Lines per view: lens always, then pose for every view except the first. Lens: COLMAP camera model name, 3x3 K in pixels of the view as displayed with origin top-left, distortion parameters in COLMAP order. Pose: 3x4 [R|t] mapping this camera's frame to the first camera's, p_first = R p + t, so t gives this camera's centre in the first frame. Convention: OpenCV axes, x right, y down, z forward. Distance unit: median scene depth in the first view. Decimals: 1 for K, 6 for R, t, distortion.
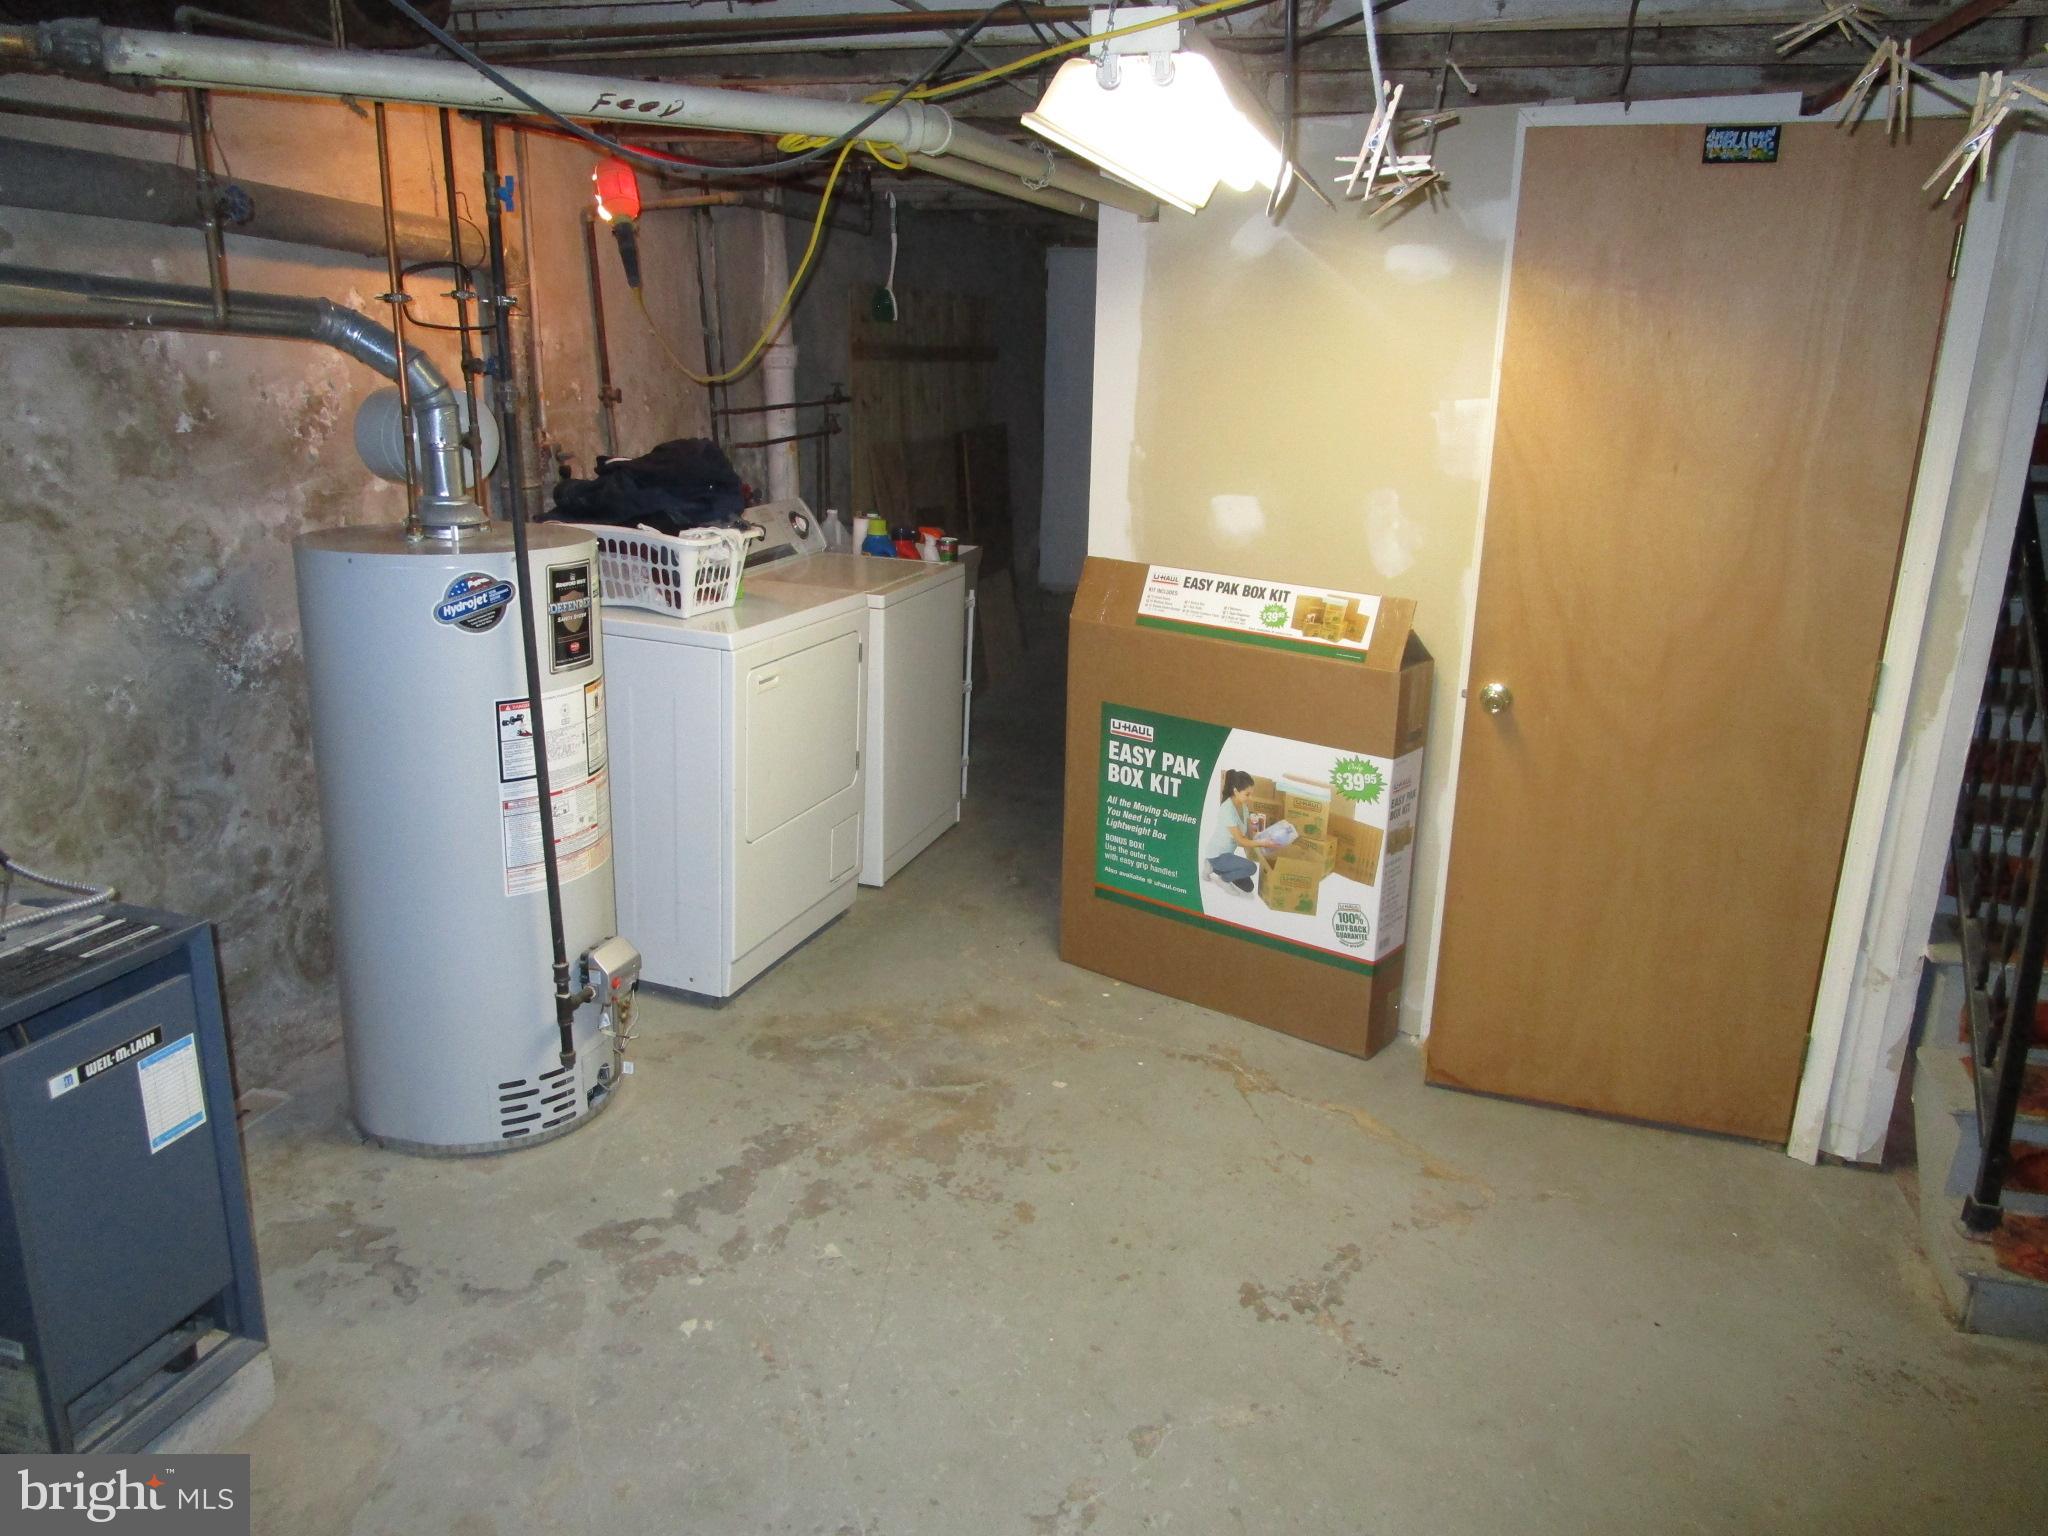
lens RADIAL K [[1461.5, 0, 1018.5], [0, 1461.5, 767.2], [0, 0, 1]] dist [-0.033180, 0.014082]
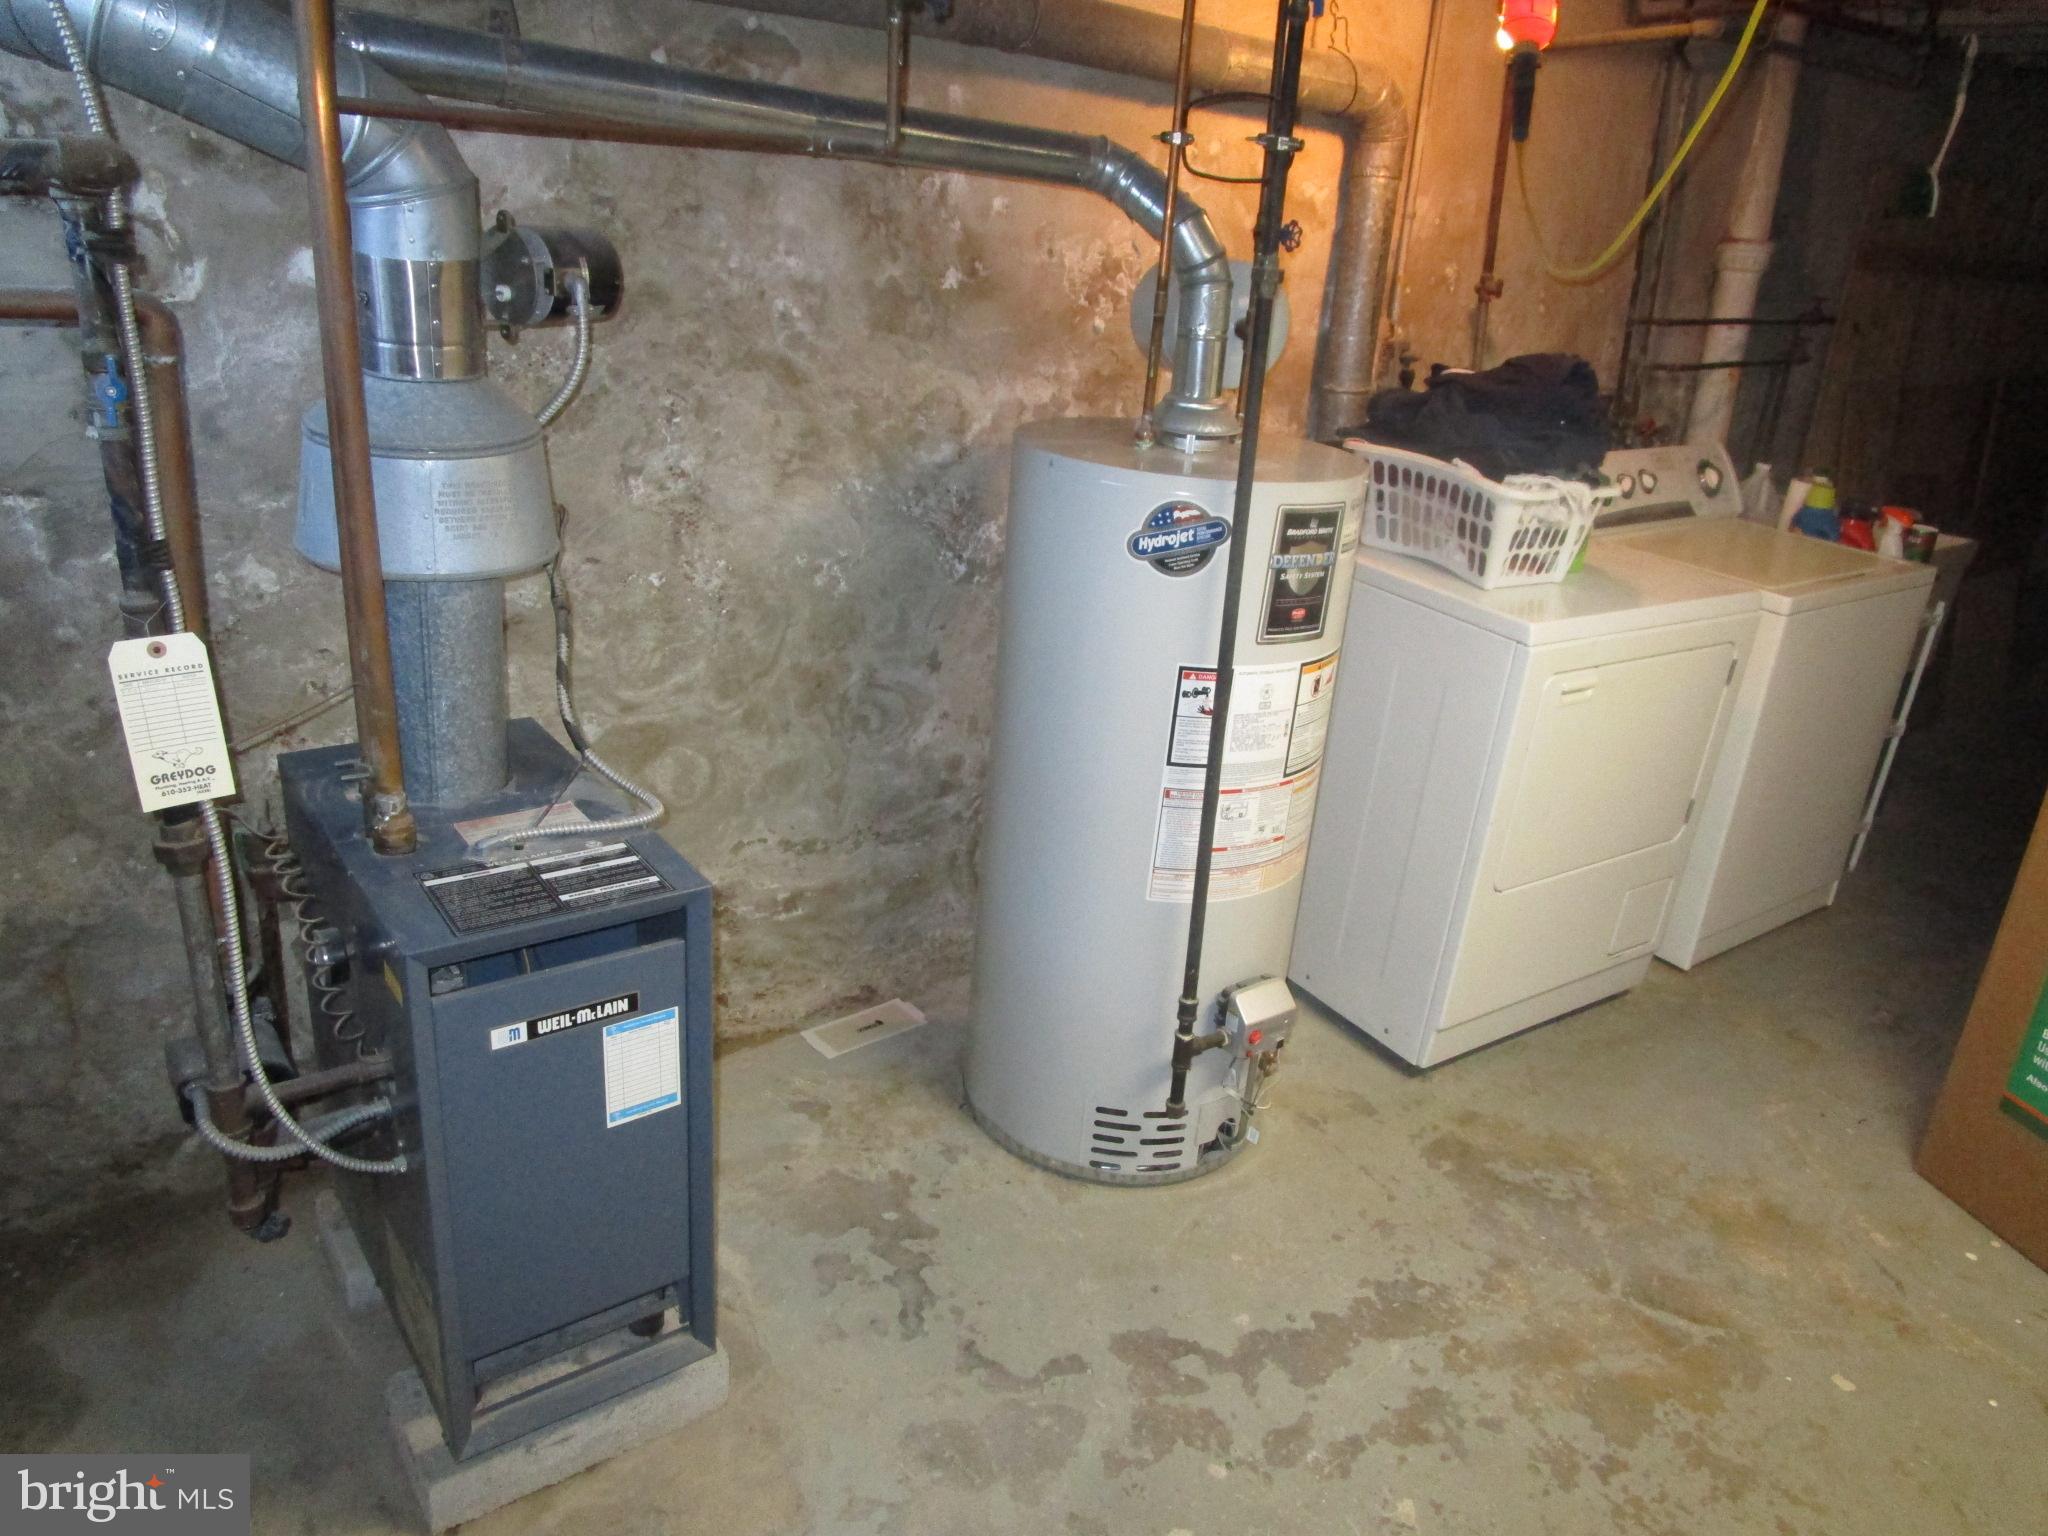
lens RADIAL K [[1461.5, 0, 1020.6], [0, 1461.5, 767.2], [0, 0, 1]] dist [-0.033180, 0.014082]
pose [[0.805708, 0.250874, -0.536560, 0.008943], [-0.212096, 0.968003, 0.134111, -0.074055], [0.553037, 0.005748, 0.833137, 0.272724]]
